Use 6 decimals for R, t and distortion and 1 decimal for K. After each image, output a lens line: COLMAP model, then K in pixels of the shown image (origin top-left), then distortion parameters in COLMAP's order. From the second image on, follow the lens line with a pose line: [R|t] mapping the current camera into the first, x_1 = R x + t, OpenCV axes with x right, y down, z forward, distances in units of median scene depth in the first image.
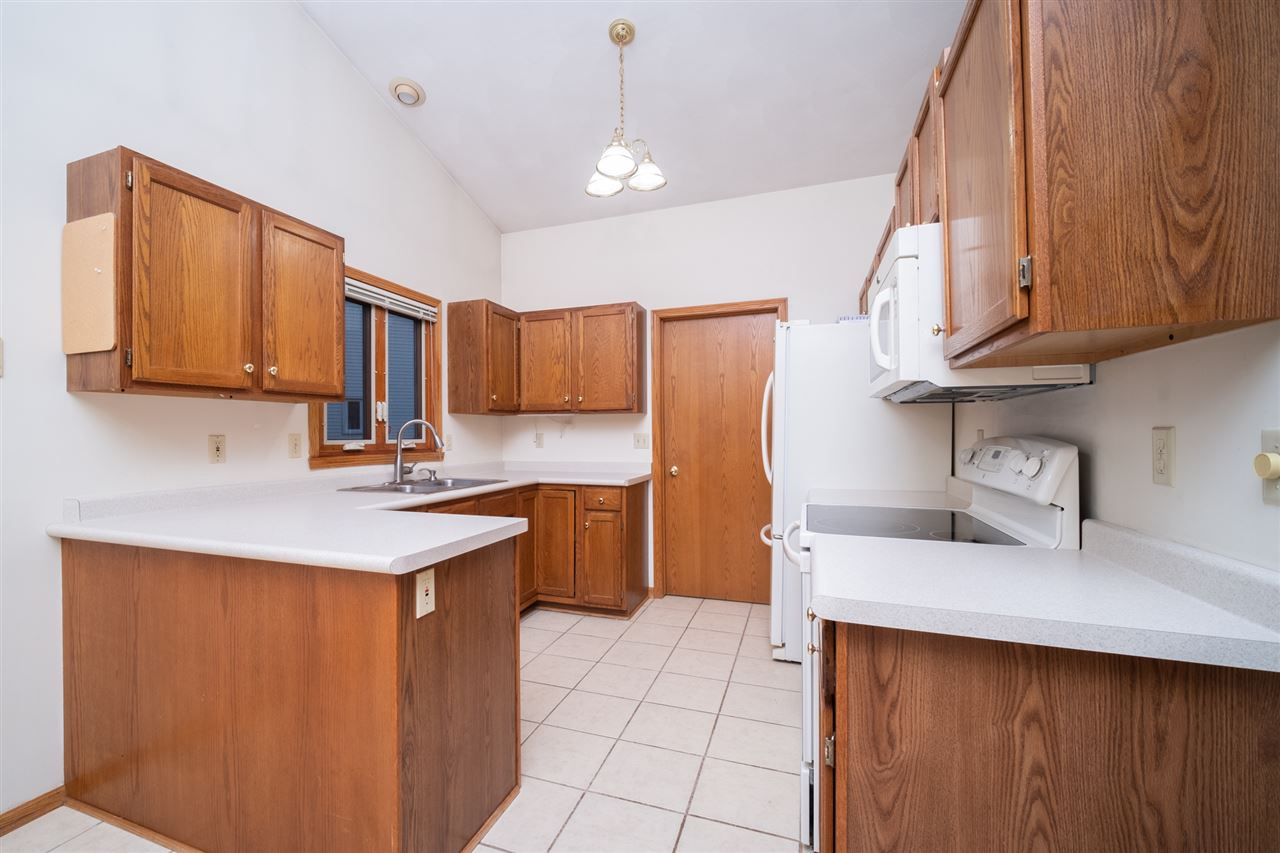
lens RADIAL K [[500.2, 0, 637.0], [0, 500.2, 429.5], [0, 0, 1]] dist [0.000250, -0.000256]
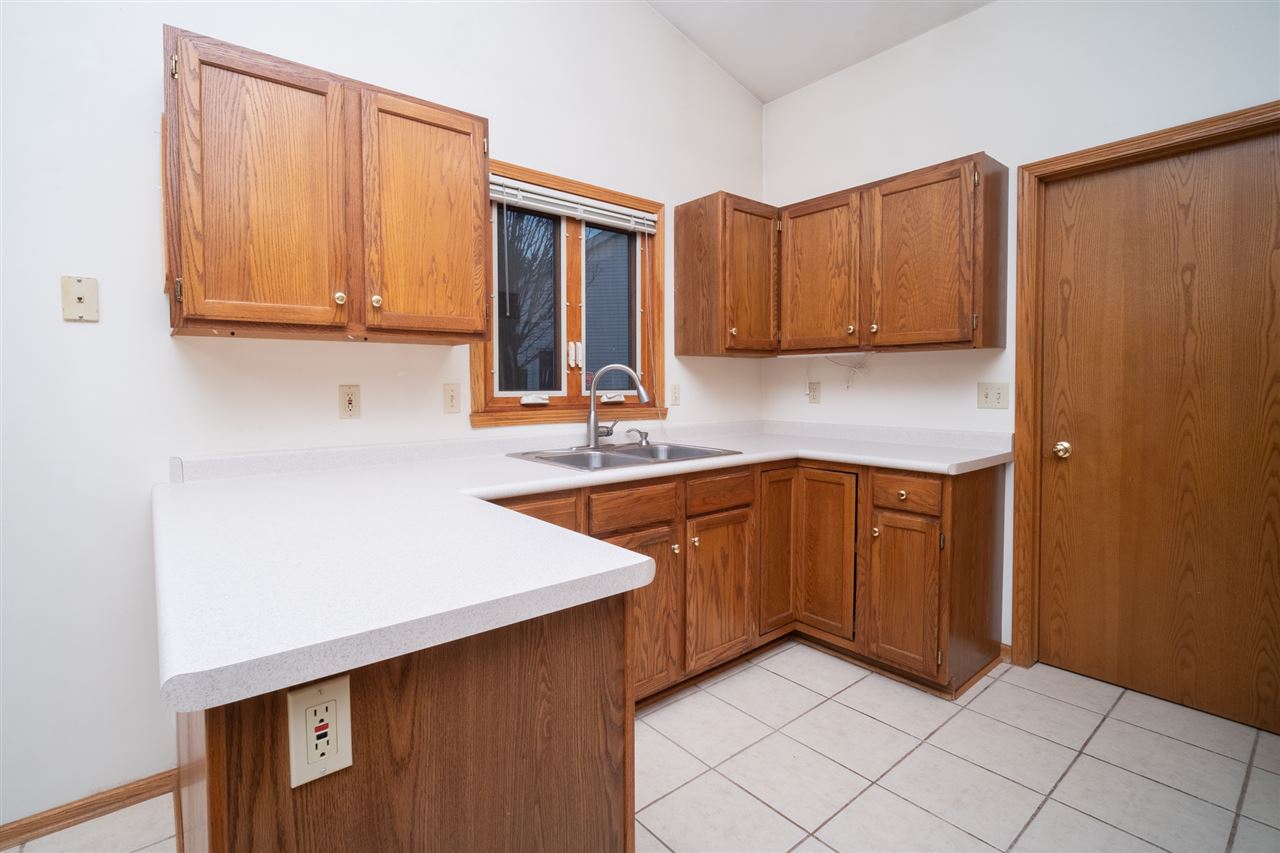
lens RADIAL K [[561.7, 0, 607.1], [0, 561.7, 399.8], [0, 0, 1]] dist [-0.005291, -0.000078]
pose [[0.813371, 0.019703, -0.581412, 0.031849], [0.003807, 0.999225, 0.039188, 0.000397], [0.581733, -0.034088, 0.812665, 0.274174]]
